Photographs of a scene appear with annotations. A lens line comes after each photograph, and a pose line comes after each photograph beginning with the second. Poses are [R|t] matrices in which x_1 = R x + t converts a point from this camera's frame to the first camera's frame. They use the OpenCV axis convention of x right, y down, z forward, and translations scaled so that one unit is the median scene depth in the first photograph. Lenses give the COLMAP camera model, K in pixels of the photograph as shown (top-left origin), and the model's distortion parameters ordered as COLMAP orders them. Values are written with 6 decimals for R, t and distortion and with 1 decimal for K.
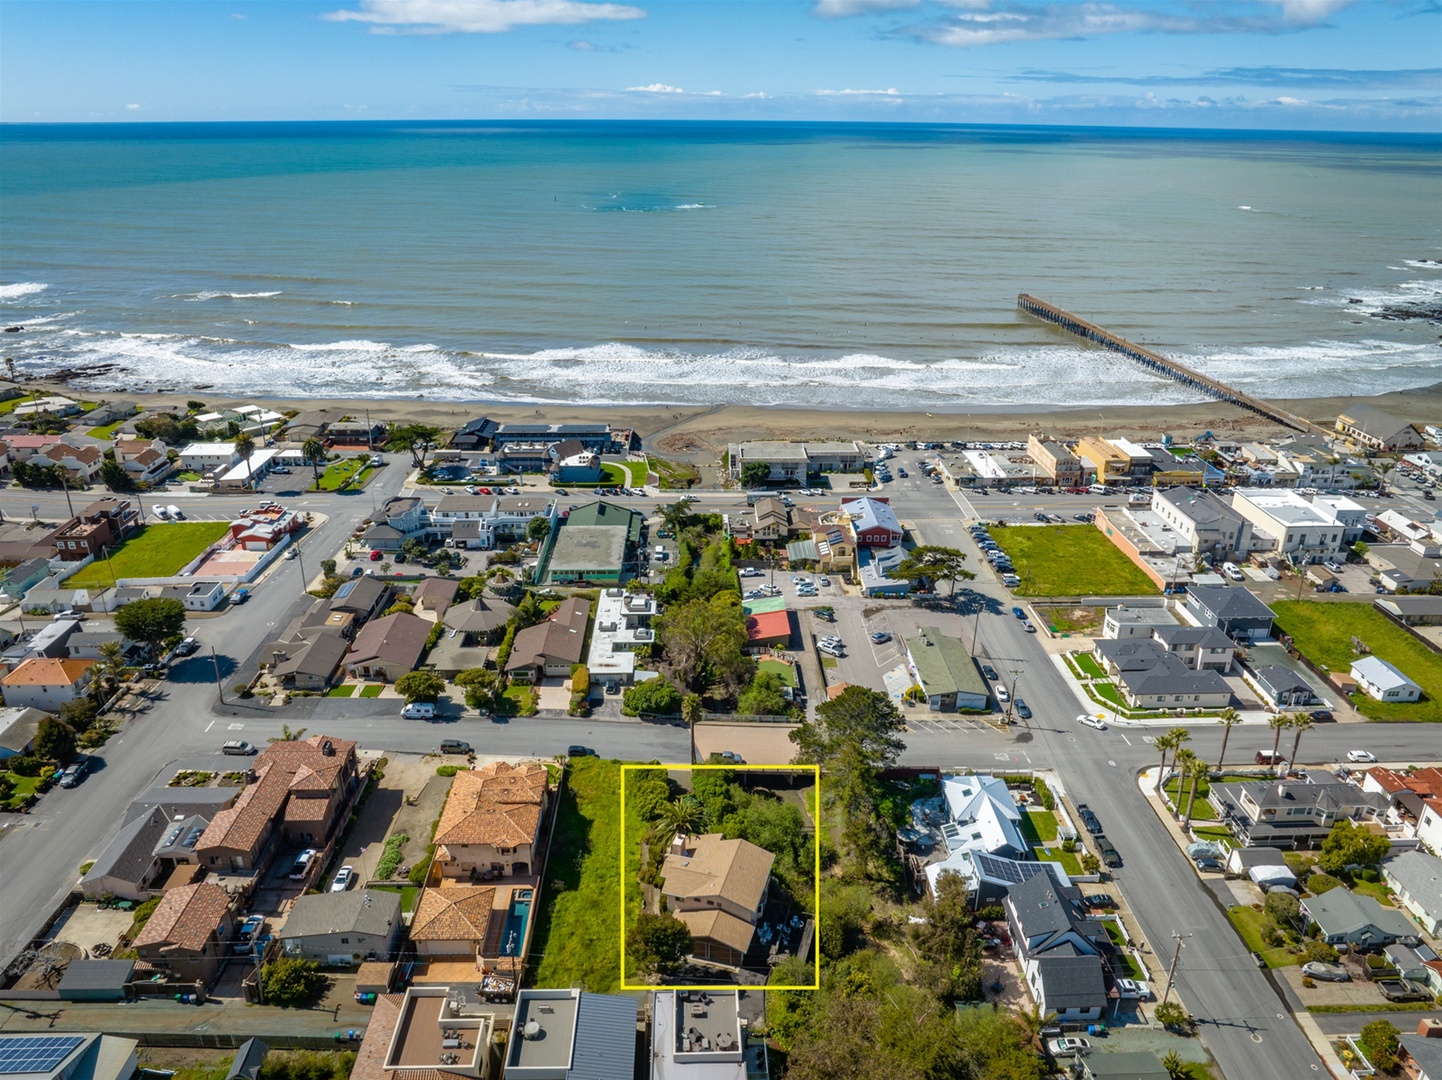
lens RADIAL K [[1013.3, 0, 721.0], [0, 1013.3, 540.0], [0, 0, 1]] dist [-0.032424, -0.001653]
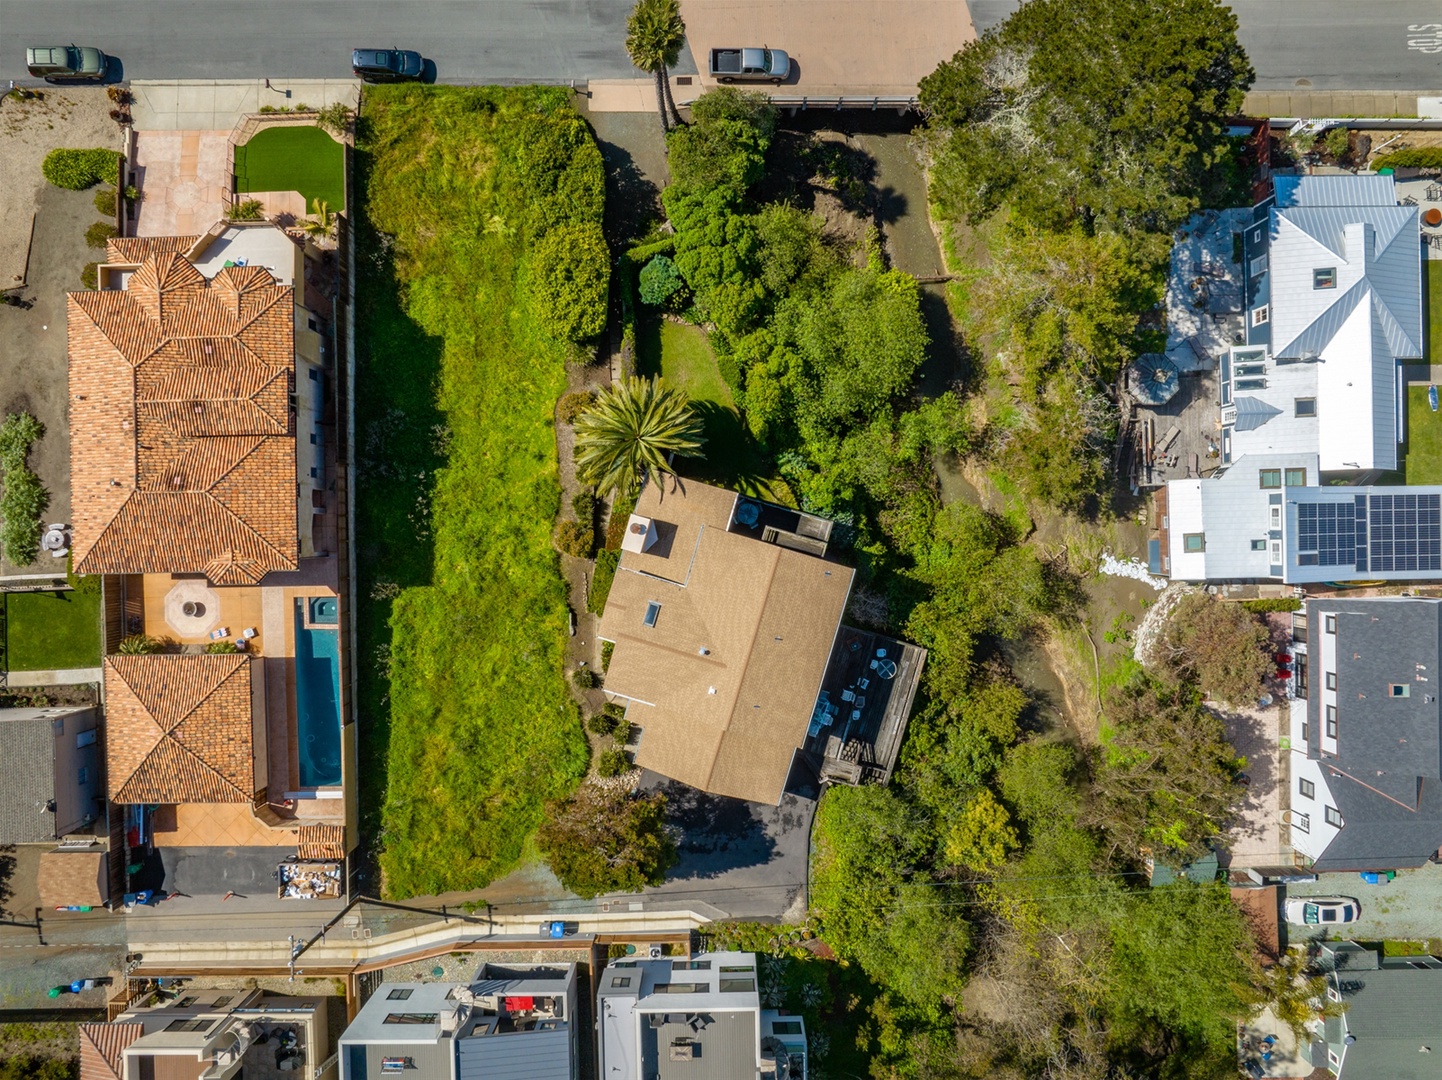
lens RADIAL K [[1013.3, 0, 721.0], [0, 1013.3, 540.0], [0, 0, 1]] dist [-0.032424, -0.001653]
pose [[0.999908, 0.012142, -0.006034, -0.002624], [0.000952, 0.381103, 0.924532, -0.097288], [0.013525, -0.924453, 0.381056, 0.797156]]
